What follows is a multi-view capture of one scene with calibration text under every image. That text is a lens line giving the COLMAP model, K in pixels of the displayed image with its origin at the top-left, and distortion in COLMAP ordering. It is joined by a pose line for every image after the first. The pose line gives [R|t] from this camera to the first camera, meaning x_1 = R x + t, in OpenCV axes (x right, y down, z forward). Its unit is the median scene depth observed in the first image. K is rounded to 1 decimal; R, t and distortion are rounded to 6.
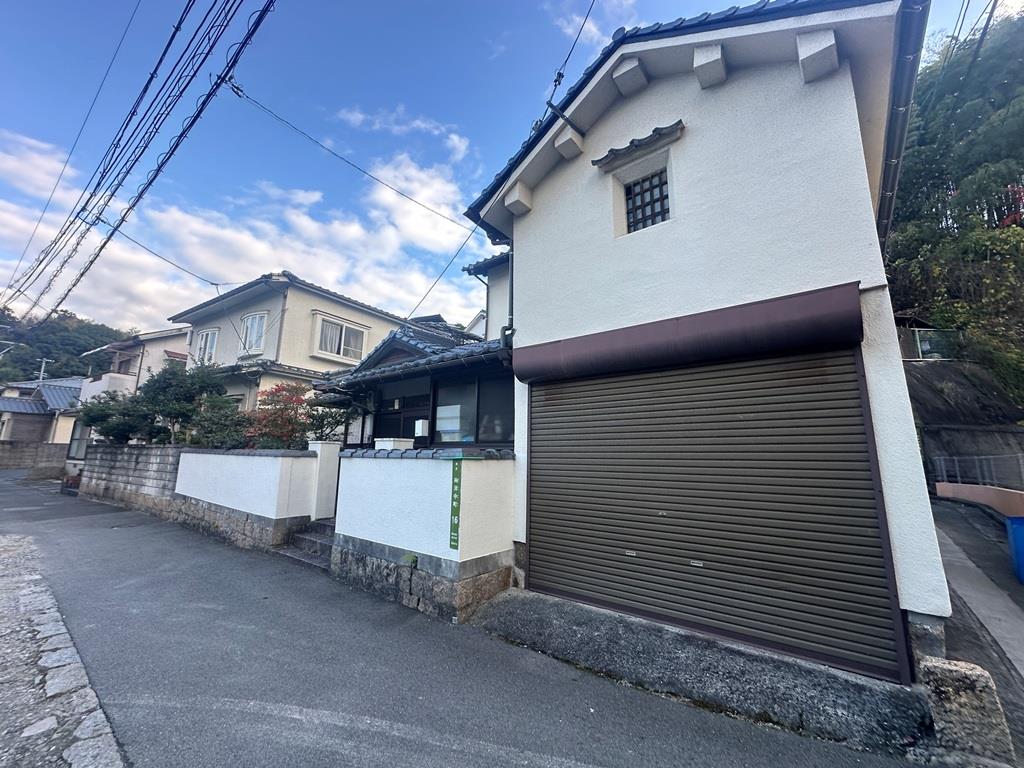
lens RADIAL K [[407.9, 0, 512.0], [0, 407.9, 384.0], [0, 0, 1]] dist [-0.004127, 0.000209]
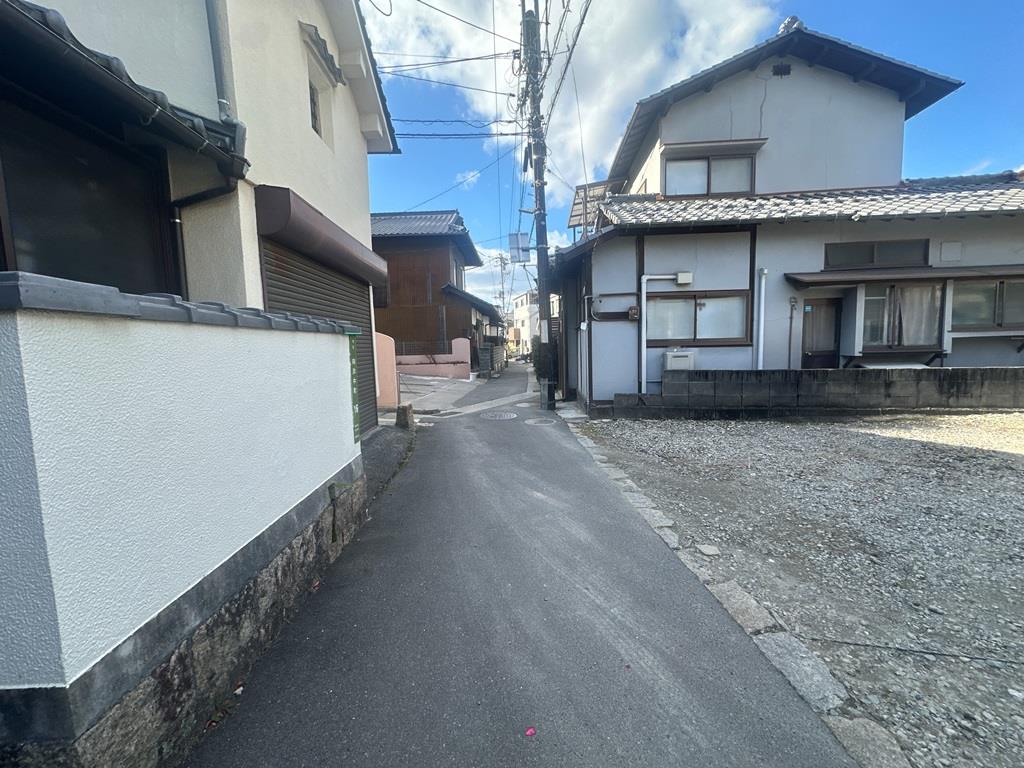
lens RADIAL K [[407.9, 0, 512.0], [0, 407.9, 384.0], [0, 0, 1]] dist [-0.004127, 0.000209]
pose [[-0.651052, -0.069413, 0.755853, -0.876327], [-0.119918, 0.992710, -0.012127, 0.234852], [-0.749500, -0.098536, -0.654630, 1.197619]]
